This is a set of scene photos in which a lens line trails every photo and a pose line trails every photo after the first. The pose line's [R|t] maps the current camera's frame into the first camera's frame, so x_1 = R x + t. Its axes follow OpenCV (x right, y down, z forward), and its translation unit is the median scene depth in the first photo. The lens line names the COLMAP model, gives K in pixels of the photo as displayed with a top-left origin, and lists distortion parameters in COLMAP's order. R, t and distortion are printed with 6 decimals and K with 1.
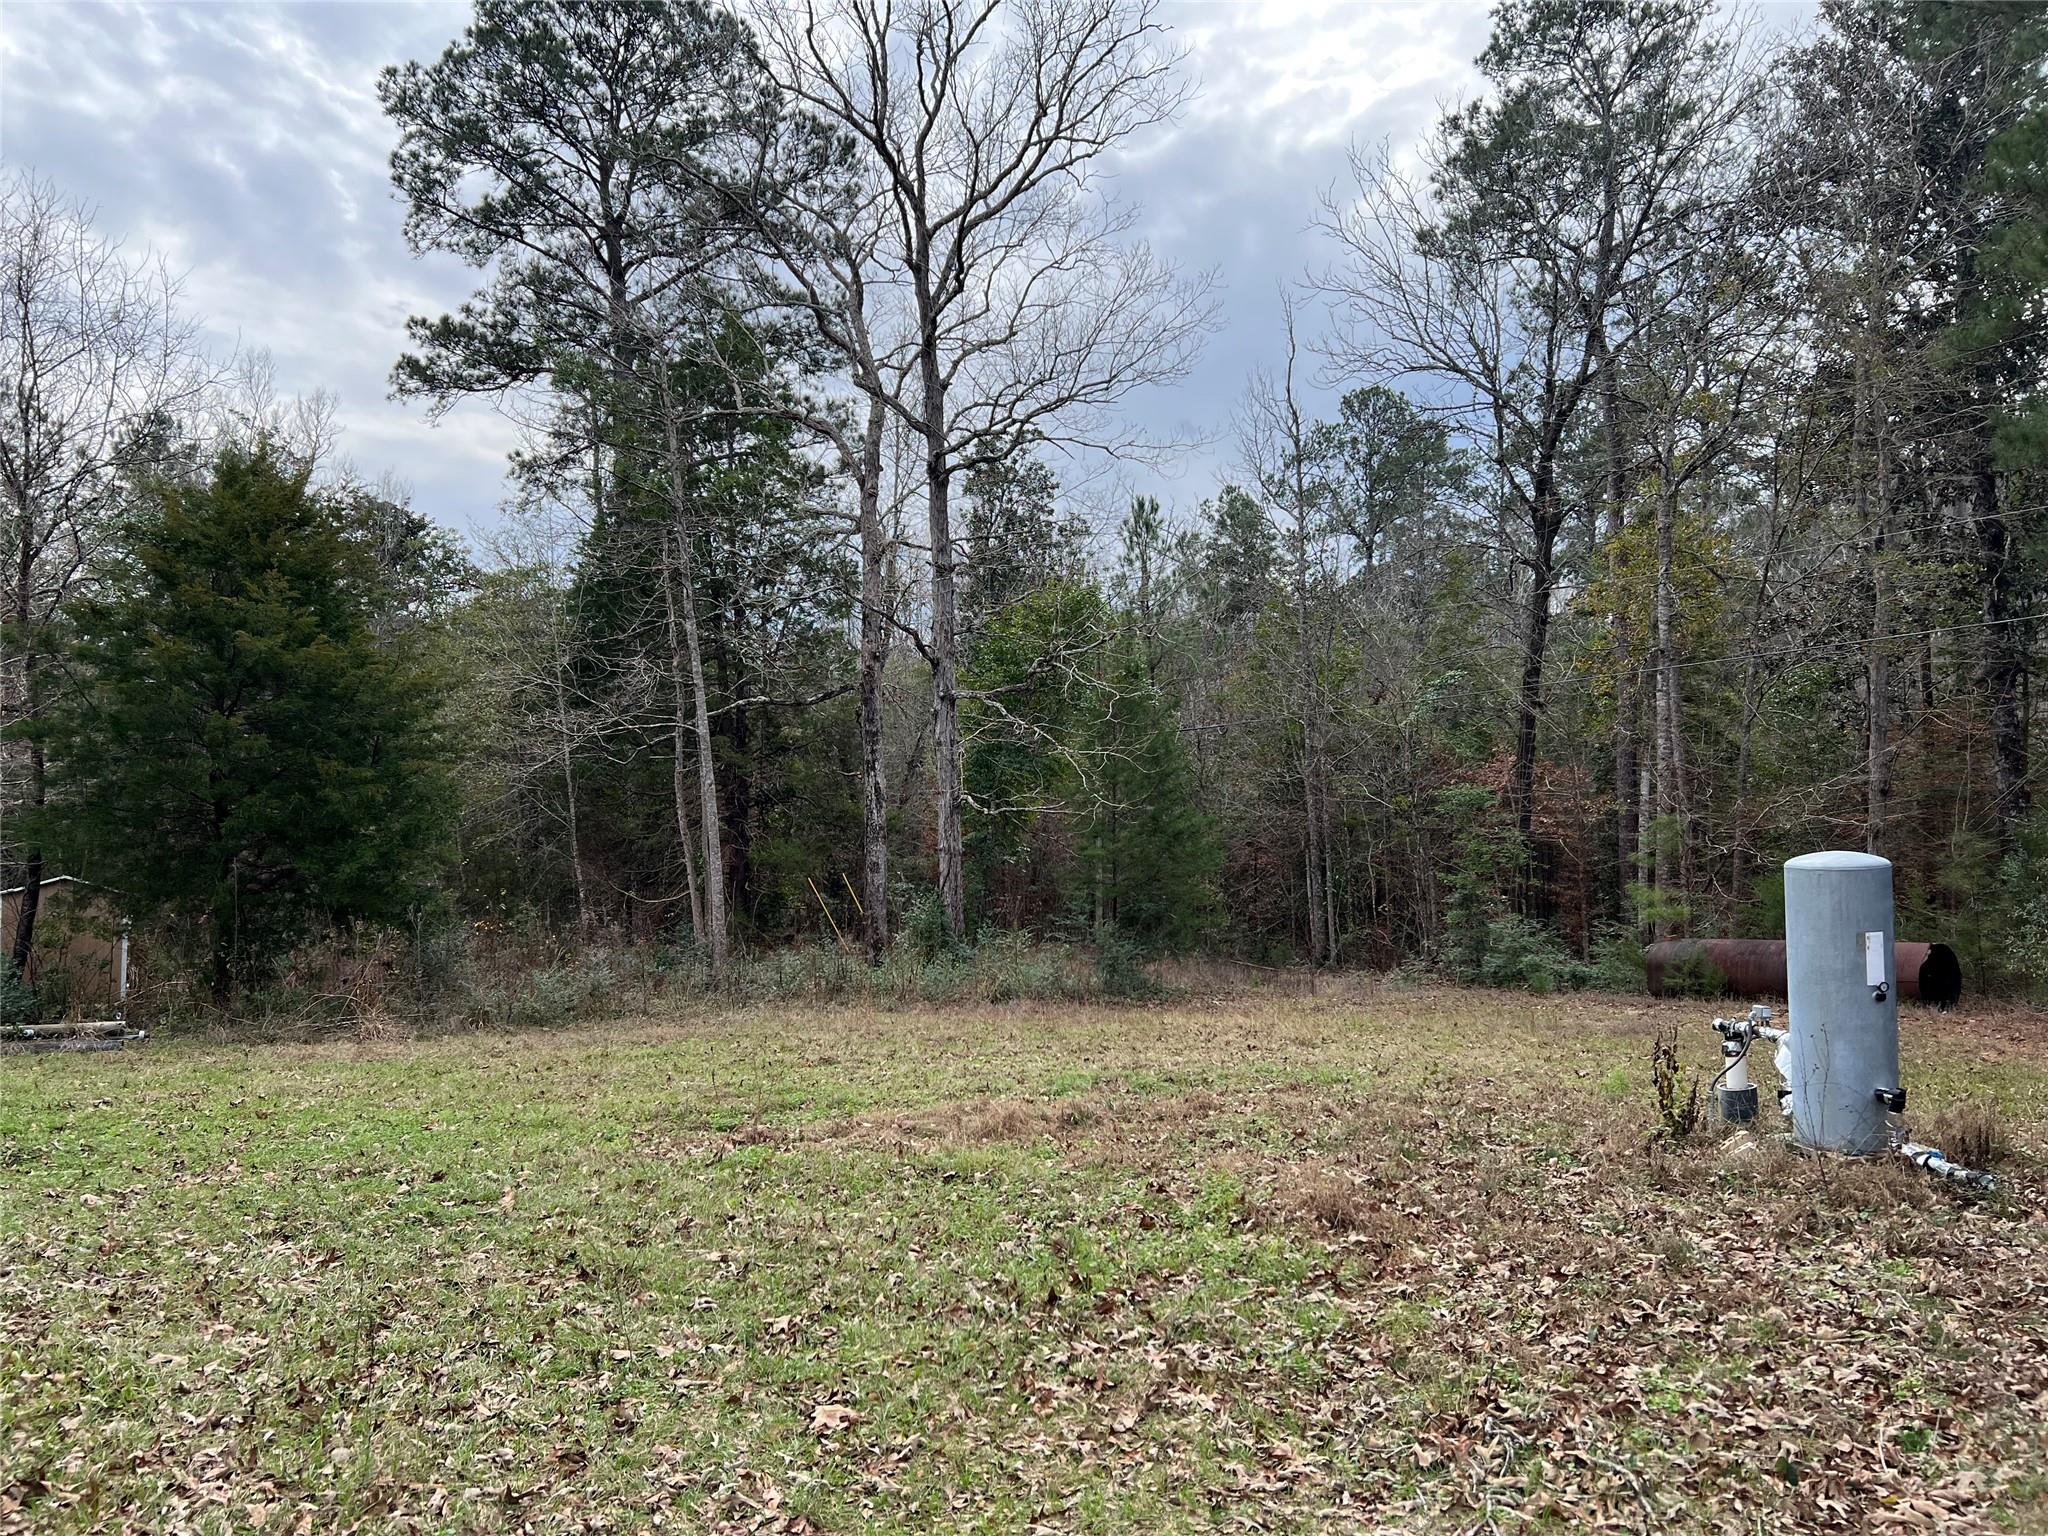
lens RADIAL K [[1571.8, 0, 1022.3], [0, 1571.8, 777.1], [0, 0, 1]] dist [0.057836, -0.059985]
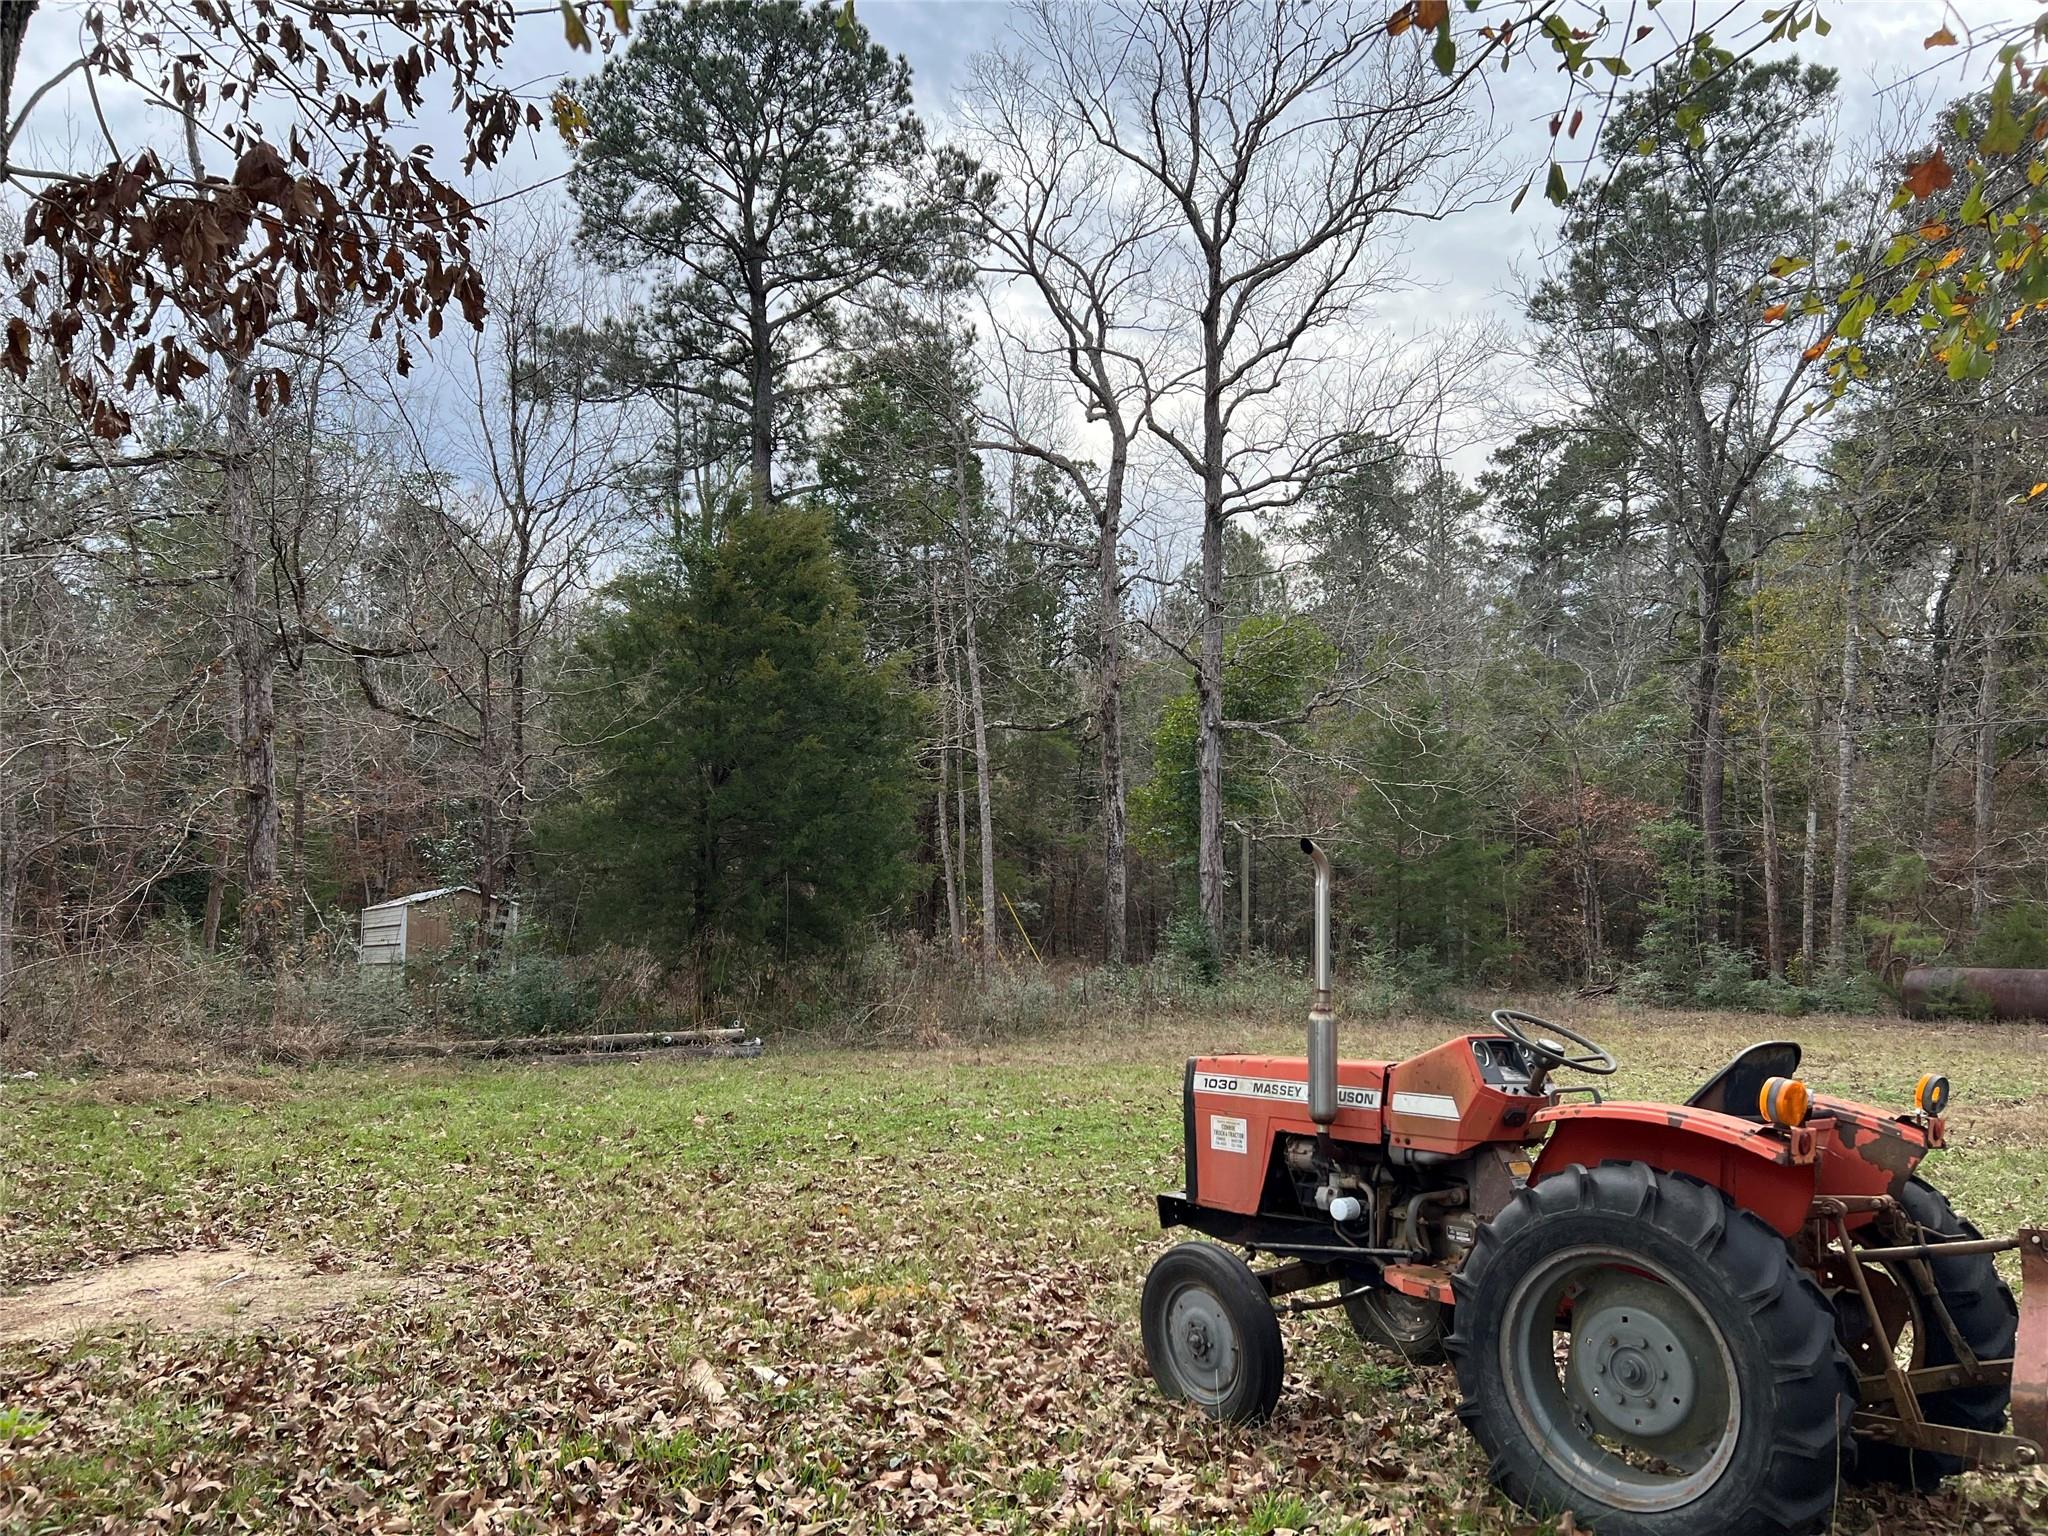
lens RADIAL K [[1571.8, 0, 1022.3], [0, 1571.8, 777.1], [0, 0, 1]] dist [0.057836, -0.059985]
pose [[0.993438, 0.023337, 0.111962, -0.269395], [-0.022049, 0.999676, -0.012728, -0.001458], [-0.112223, 0.010176, 0.993631, -0.024758]]
